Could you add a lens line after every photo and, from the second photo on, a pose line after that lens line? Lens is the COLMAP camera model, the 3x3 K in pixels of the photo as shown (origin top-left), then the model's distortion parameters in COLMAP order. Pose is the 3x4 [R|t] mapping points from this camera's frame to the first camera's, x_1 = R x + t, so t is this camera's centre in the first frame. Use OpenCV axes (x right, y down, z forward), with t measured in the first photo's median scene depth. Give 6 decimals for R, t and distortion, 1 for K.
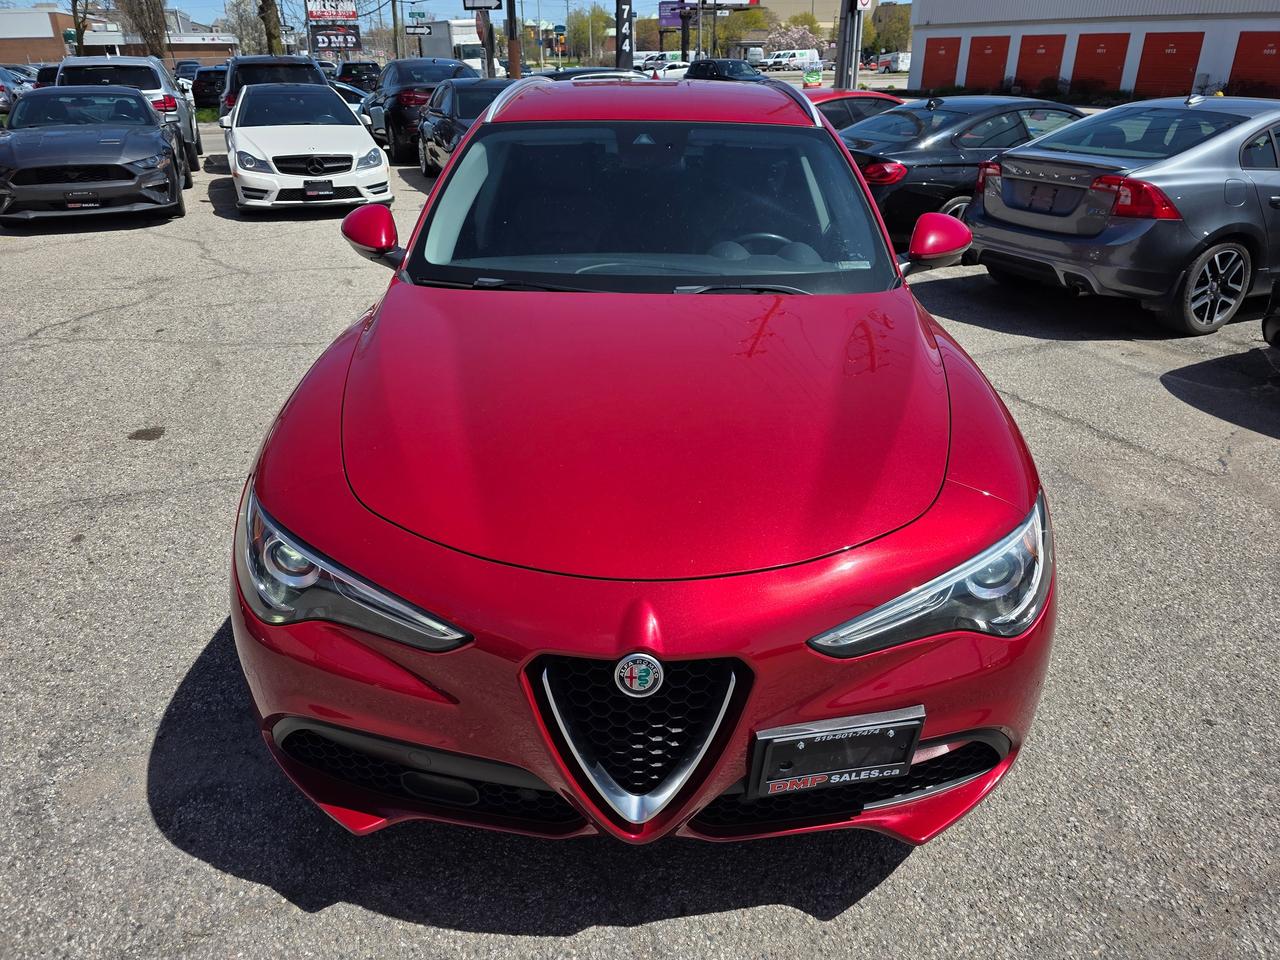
lens RADIAL K [[851.7, 0, 653.4], [0, 851.7, 486.3], [0, 0, 1]] dist [0.062295, -0.057627]
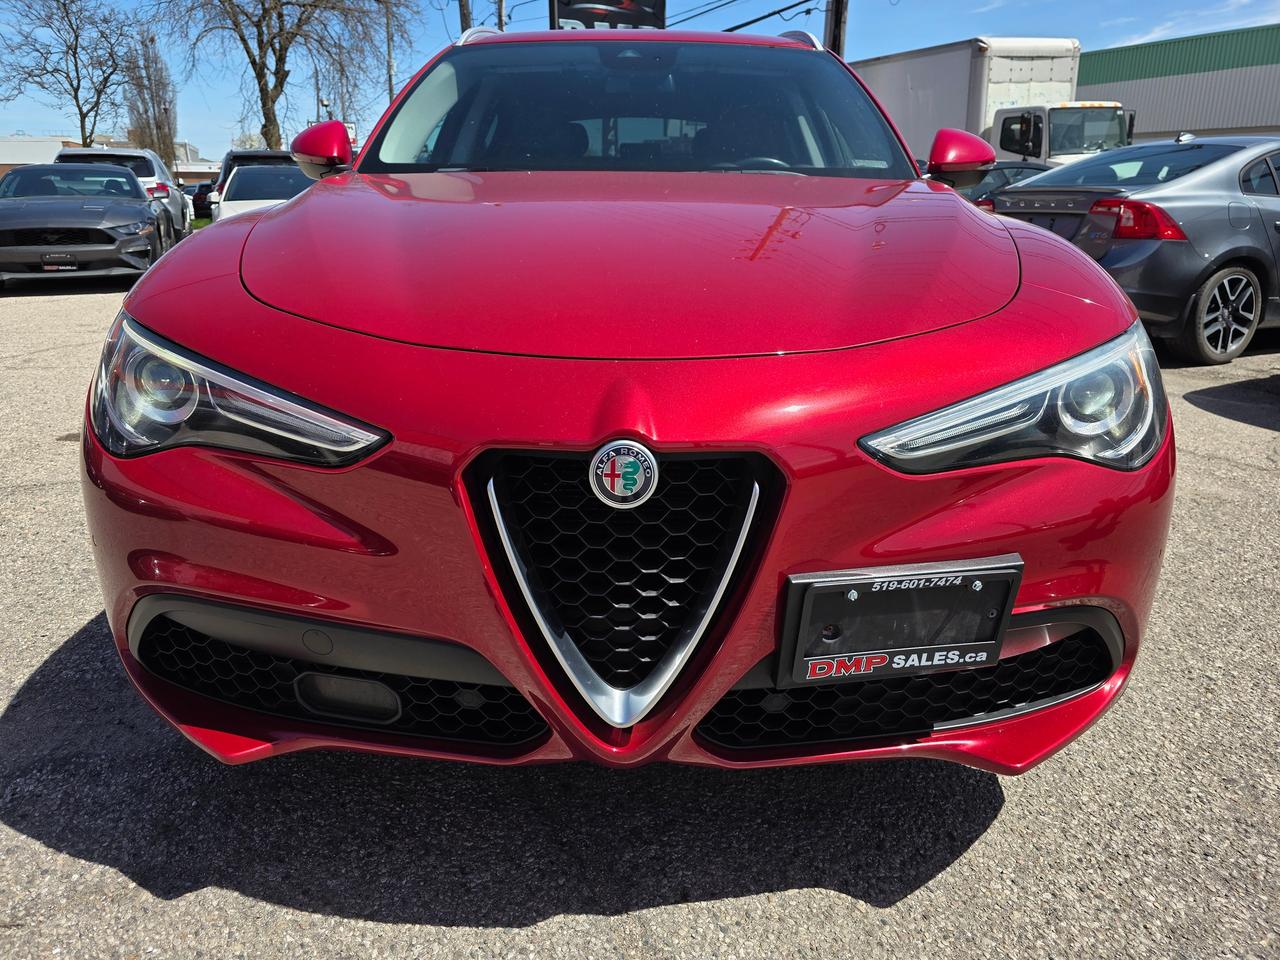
lens RADIAL K [[856.9, 0, 644.3], [0, 856.9, 476.1], [0, 0, 1]] dist [0.063003, -0.059441]
pose [[0.999977, -0.002300, 0.006361, -0.003248], [0.003178, 0.989902, -0.141717, 0.247293], [-0.005971, 0.141734, 0.989887, 0.231462]]
